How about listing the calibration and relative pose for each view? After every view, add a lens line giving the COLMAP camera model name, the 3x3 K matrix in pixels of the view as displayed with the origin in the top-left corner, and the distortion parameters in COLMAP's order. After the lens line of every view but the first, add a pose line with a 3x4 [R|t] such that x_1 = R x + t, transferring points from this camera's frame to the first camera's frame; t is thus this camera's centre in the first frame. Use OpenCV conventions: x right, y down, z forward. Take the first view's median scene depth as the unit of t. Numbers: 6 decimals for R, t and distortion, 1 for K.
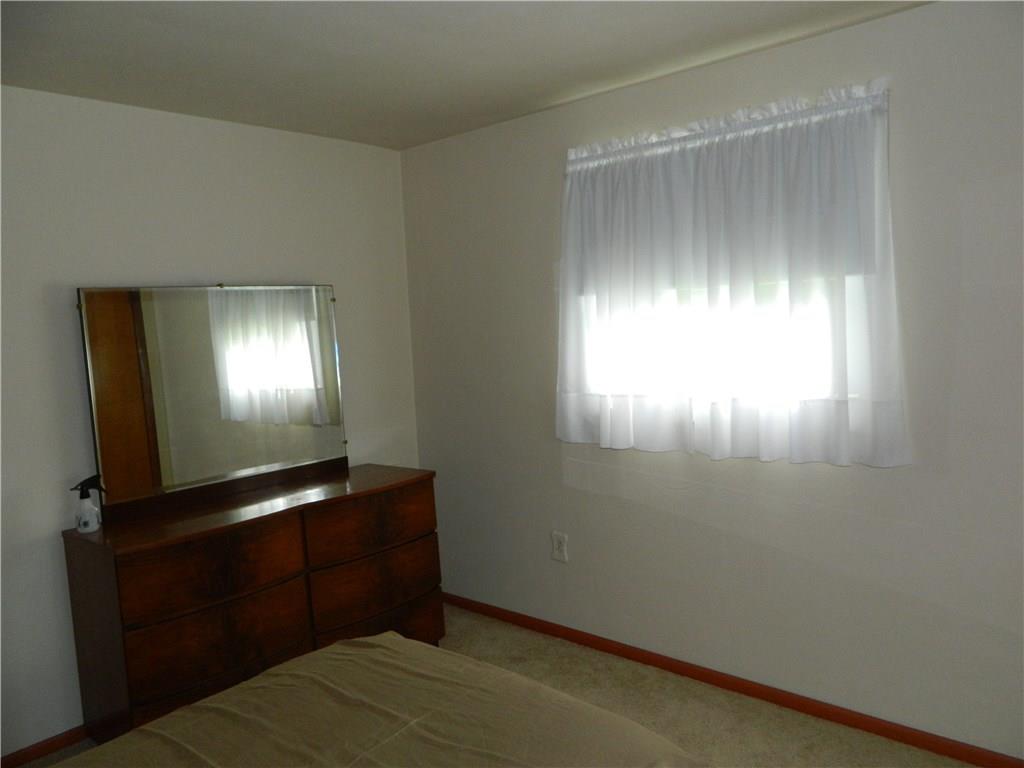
lens RADIAL K [[759.0, 0, 512.0], [0, 759.0, 384.0], [0, 0, 1]] dist [0.006433, 0.003161]
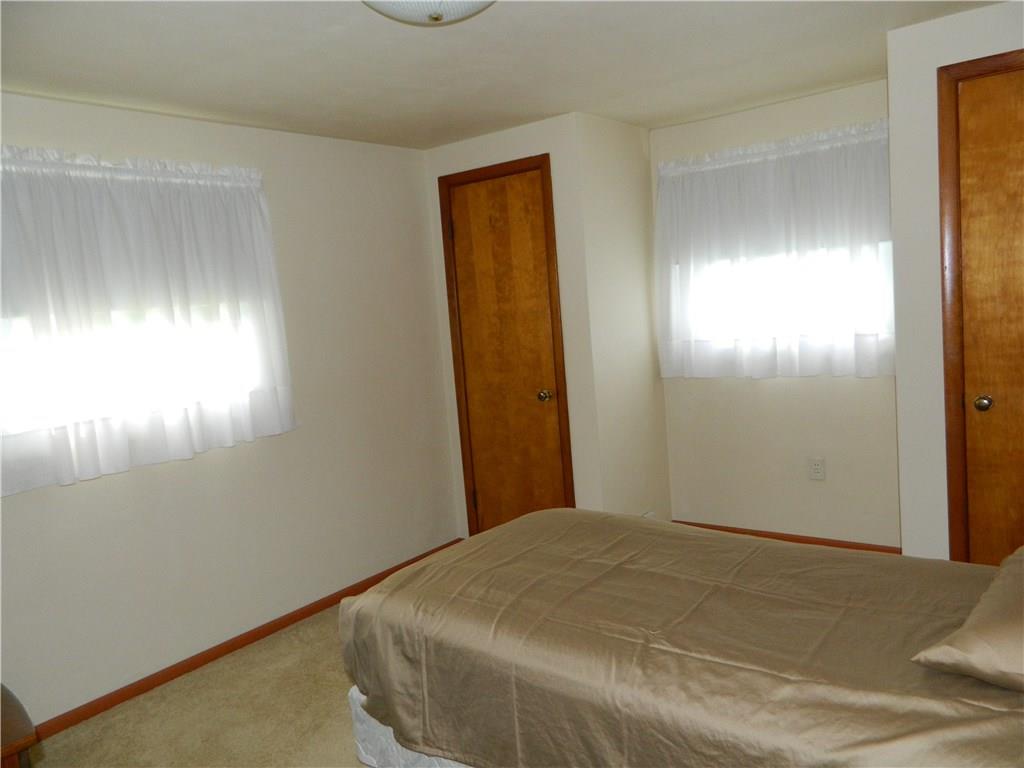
lens RADIAL K [[759.0, 0, 512.0], [0, 759.0, 384.0], [0, 0, 1]] dist [0.006433, 0.003161]
pose [[-0.041627, -0.054722, 0.997634, -0.916198], [0.179489, 0.981845, 0.061345, 0.006305], [-0.982879, 0.181618, -0.031049, 0.566692]]
